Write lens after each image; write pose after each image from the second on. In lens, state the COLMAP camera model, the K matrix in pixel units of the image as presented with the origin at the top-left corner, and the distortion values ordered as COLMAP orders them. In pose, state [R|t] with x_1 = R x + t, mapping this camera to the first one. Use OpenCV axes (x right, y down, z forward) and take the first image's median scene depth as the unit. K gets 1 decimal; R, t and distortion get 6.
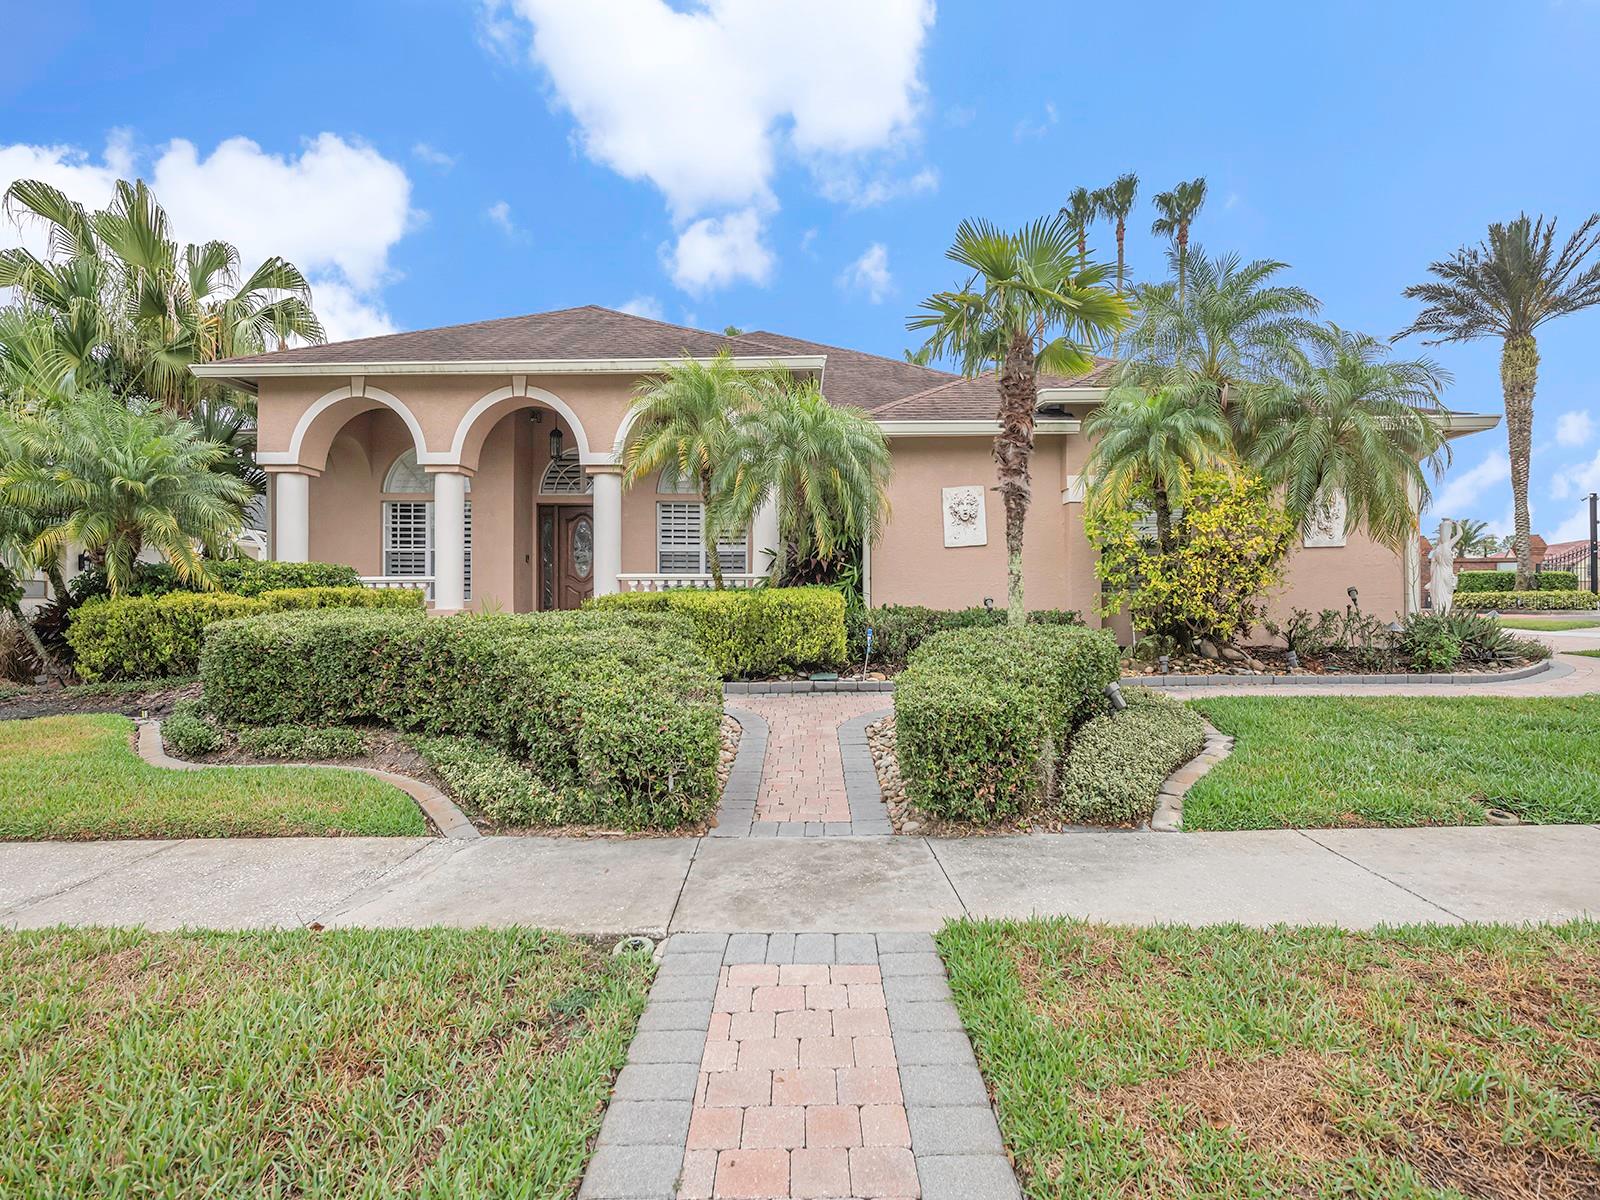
lens RADIAL K [[779.1, 0, 803.4], [0, 779.1, 591.2], [0, 0, 1]] dist [-0.003981, -0.000647]
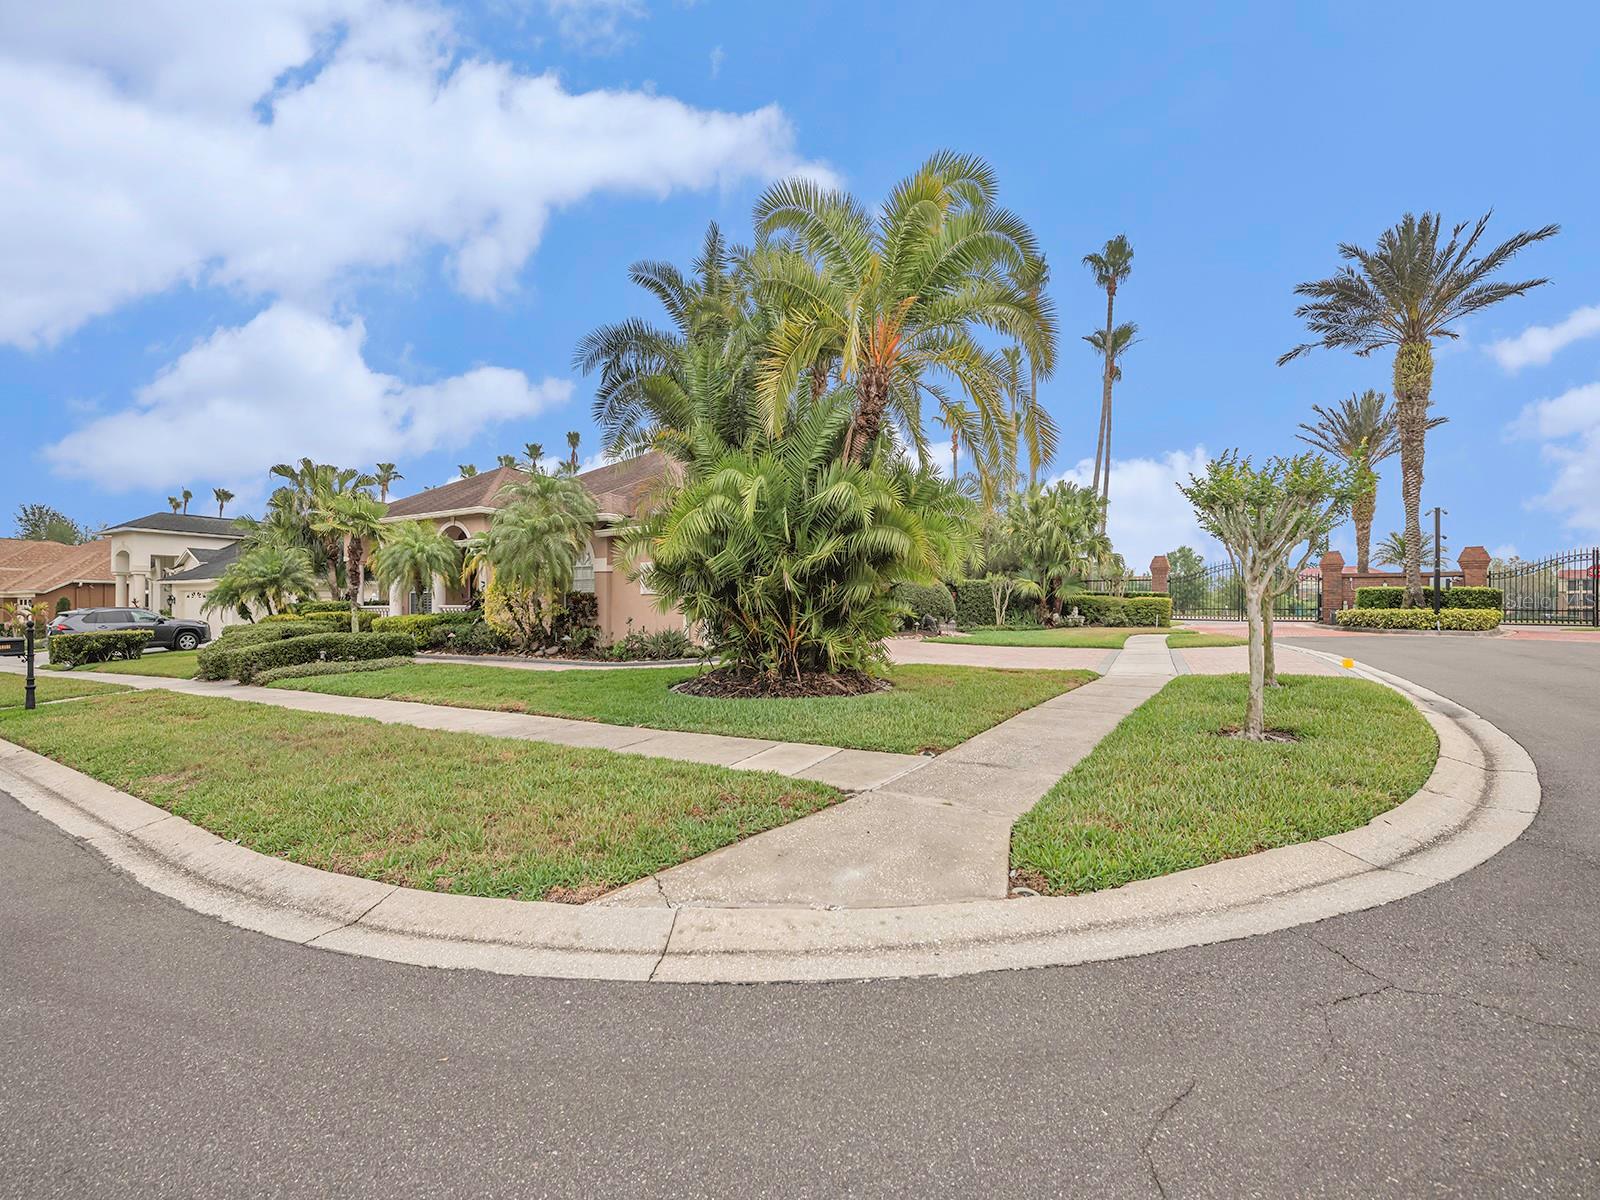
lens RADIAL K [[653.2, 0, 792.5], [0, 653.2, 610.5], [0, 0, 1]] dist [-0.019955, -0.000396]
pose [[0.880625, 0.005110, -0.473786, 1.559085], [0.004605, 0.999802, 0.019343, -0.040566], [0.473792, -0.019215, 0.880427, -0.149665]]
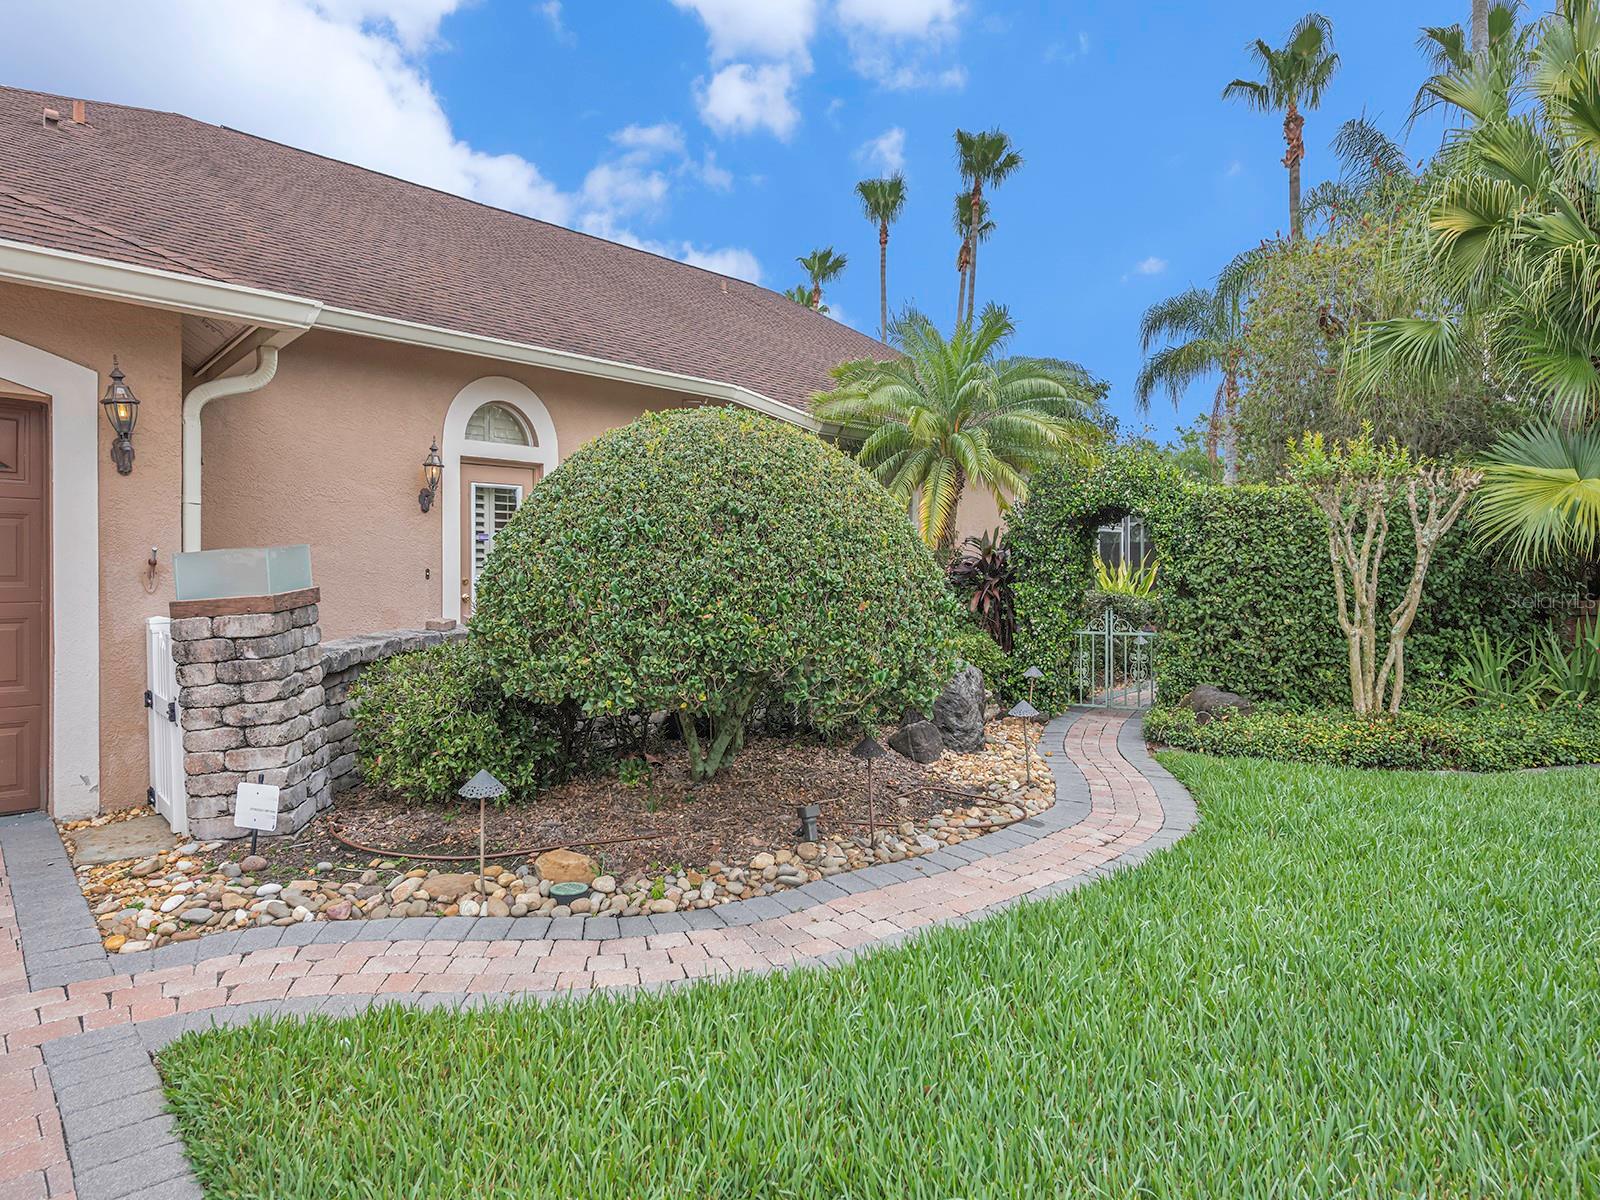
lens RADIAL K [[886.8, 0, 800.0], [0, 886.8, 600.0], [0, 0, 1]] dist [-0.005822, -0.000788]
pose [[0.672992, 0.006301, -0.739623, 1.254957], [0.013787, 0.999683, 0.021061, -0.033974], [0.739521, -0.024371, 0.672692, 1.767275]]
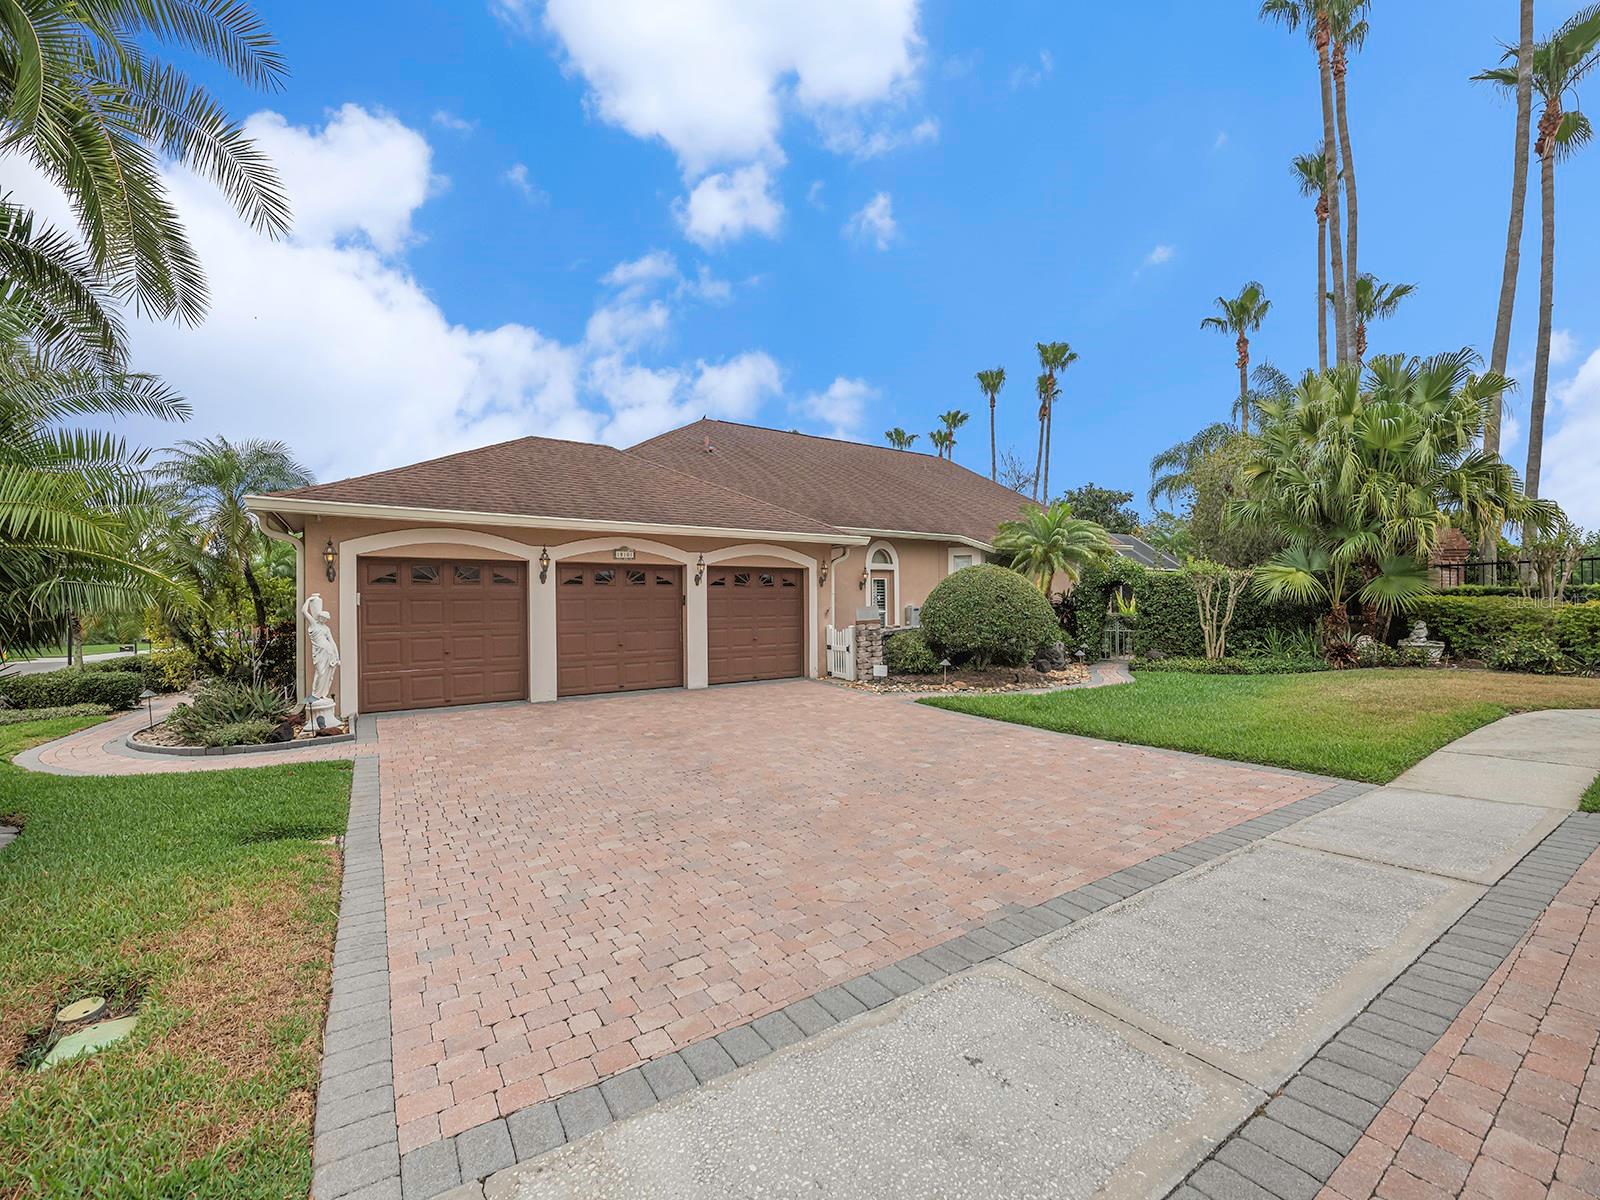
lens RADIAL K [[640.0, 0, 793.1], [0, 640.0, 608.4], [0, 0, 1]] dist [-0.005970, -0.003621]
pose [[0.526333, -0.011836, -0.850196, 1.710666], [0.026379, 0.999649, 0.002414, -0.057499], [0.849869, -0.023698, 0.526461, 1.106347]]
